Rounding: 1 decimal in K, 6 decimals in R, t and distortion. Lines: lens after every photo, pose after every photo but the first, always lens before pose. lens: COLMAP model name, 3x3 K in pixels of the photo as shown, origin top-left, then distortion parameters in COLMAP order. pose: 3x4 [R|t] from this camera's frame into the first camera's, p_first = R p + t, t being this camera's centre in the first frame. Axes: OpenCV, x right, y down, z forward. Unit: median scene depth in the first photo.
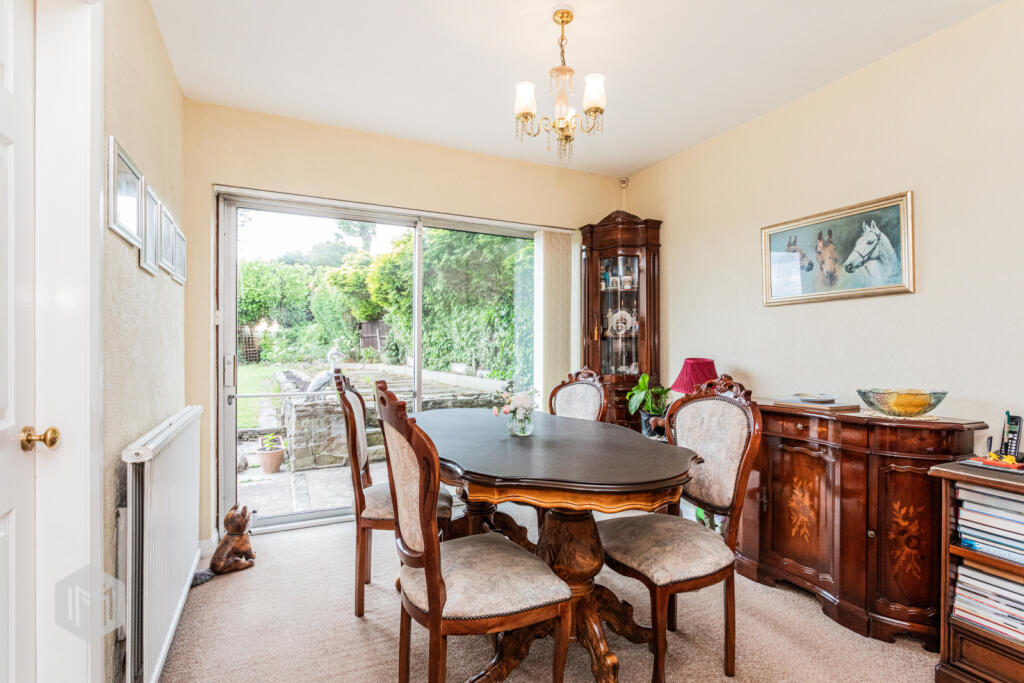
lens RADIAL K [[490.1, 0, 512.0], [0, 490.1, 341.5], [0, 0, 1]] dist [-0.000523, -0.000122]
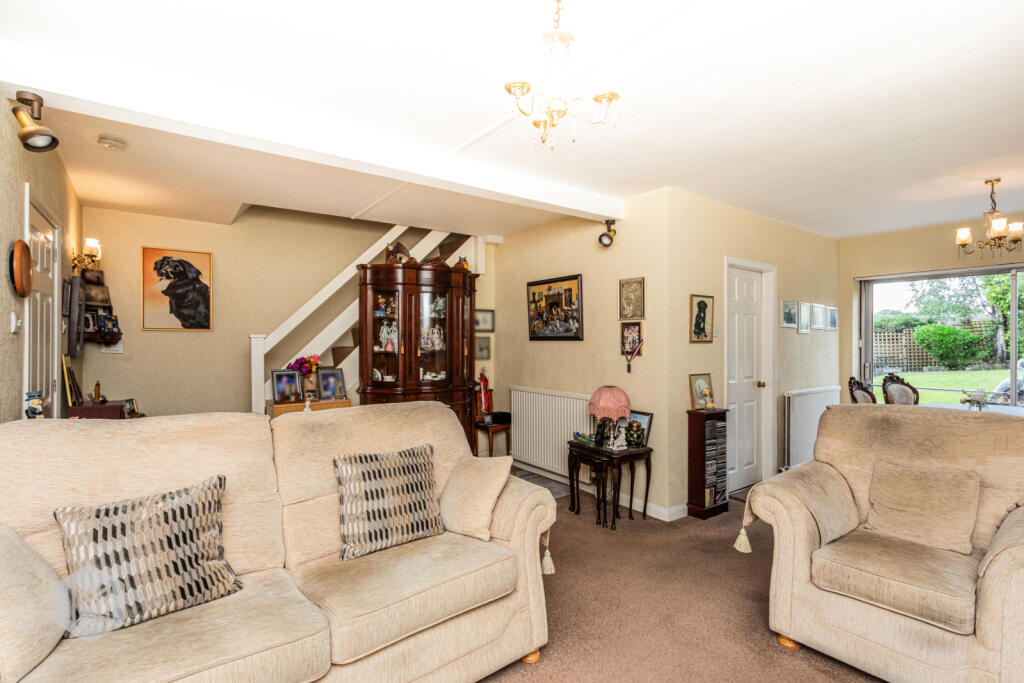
lens RADIAL K [[490.1, 0, 512.0], [0, 490.1, 341.5], [0, 0, 1]] dist [-0.000523, -0.000122]
pose [[0.185243, 0.002471, -0.982690, 0.321531], [0.006514, 0.999972, 0.003742, -0.022785], [0.982671, -0.007094, 0.185222, -0.218670]]
